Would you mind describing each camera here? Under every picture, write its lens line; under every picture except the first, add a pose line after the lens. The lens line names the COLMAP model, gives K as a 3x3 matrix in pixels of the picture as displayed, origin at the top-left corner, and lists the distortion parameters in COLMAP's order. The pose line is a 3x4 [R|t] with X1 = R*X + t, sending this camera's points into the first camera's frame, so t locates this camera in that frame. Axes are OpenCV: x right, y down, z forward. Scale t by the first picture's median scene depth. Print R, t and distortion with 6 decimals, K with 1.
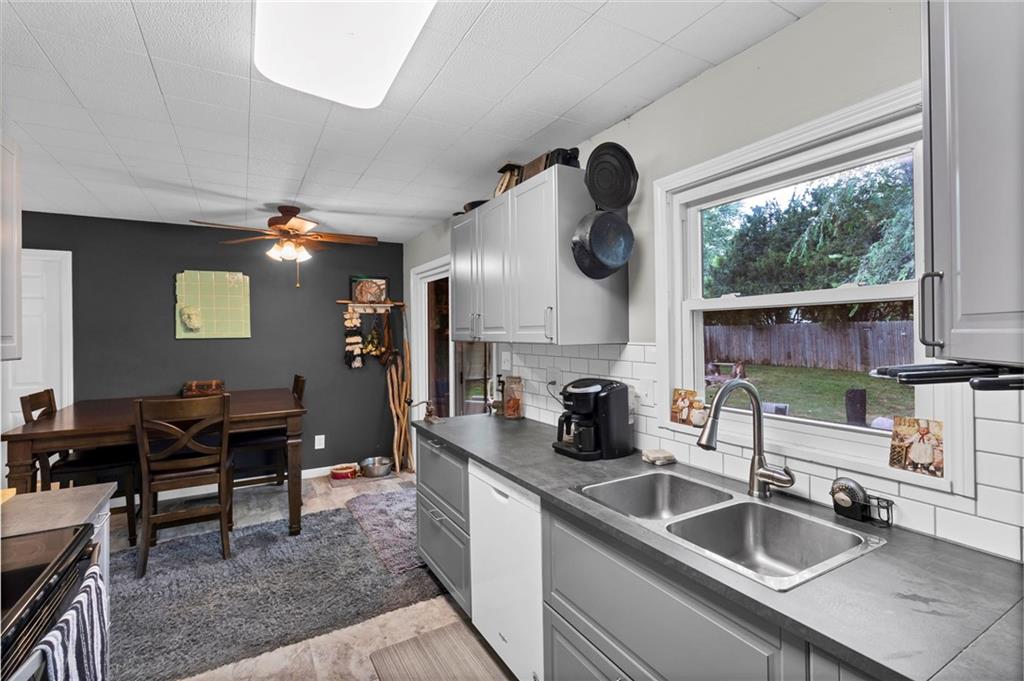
lens RADIAL K [[467.4, 0, 514.4], [0, 467.4, 328.8], [0, 0, 1]] dist [0.000937, 0.000081]
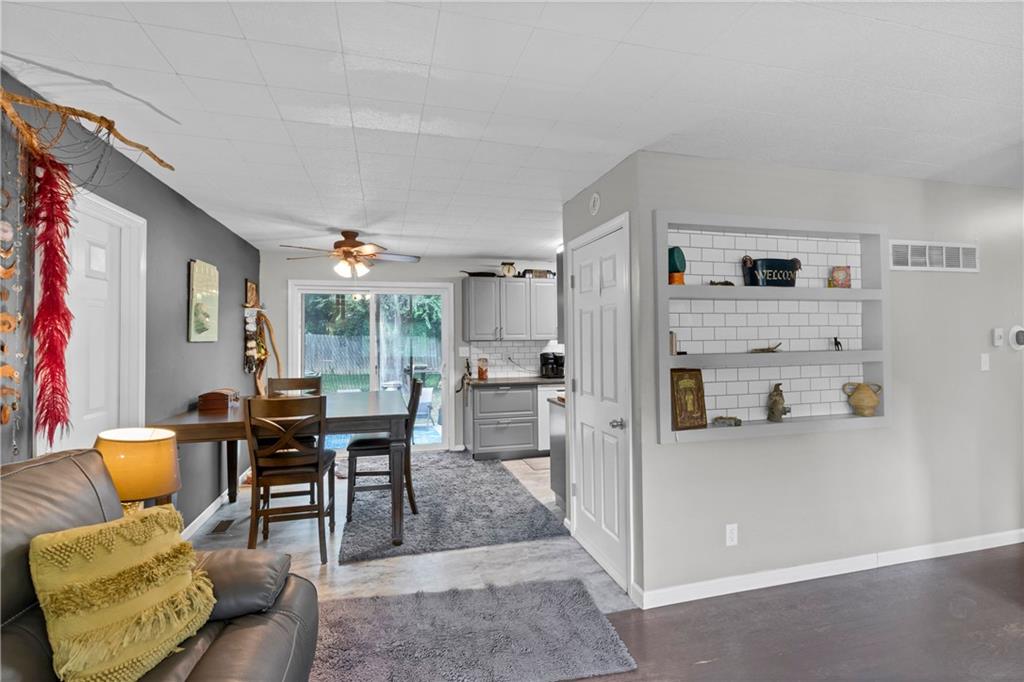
lens RADIAL K [[480.6, 0, 508.6], [0, 480.6, 331.1], [0, 0, 1]] dist [0.000253, -0.000335]
pose [[0.264213, 0.021044, 0.964235, -1.182955], [0.002154, 0.999747, -0.022409, 0.019748], [-0.964462, 0.007997, 0.264101, 0.209798]]
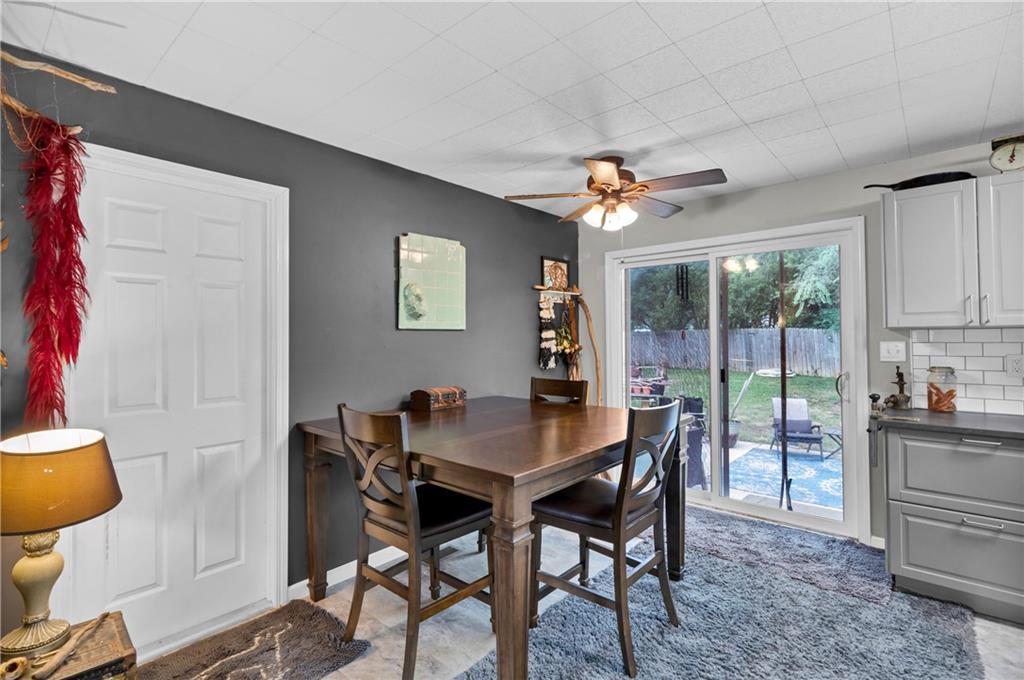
lens RADIAL K [[480.6, 0, 508.6], [0, 480.6, 330.1], [0, 0, 1]] dist [0.000253, -0.000335]
pose [[0.947489, 0.007788, 0.319694, -0.681807], [-0.003128, 0.999881, -0.015087, 0.028735], [-0.319774, 0.013295, 0.947401, 0.225333]]
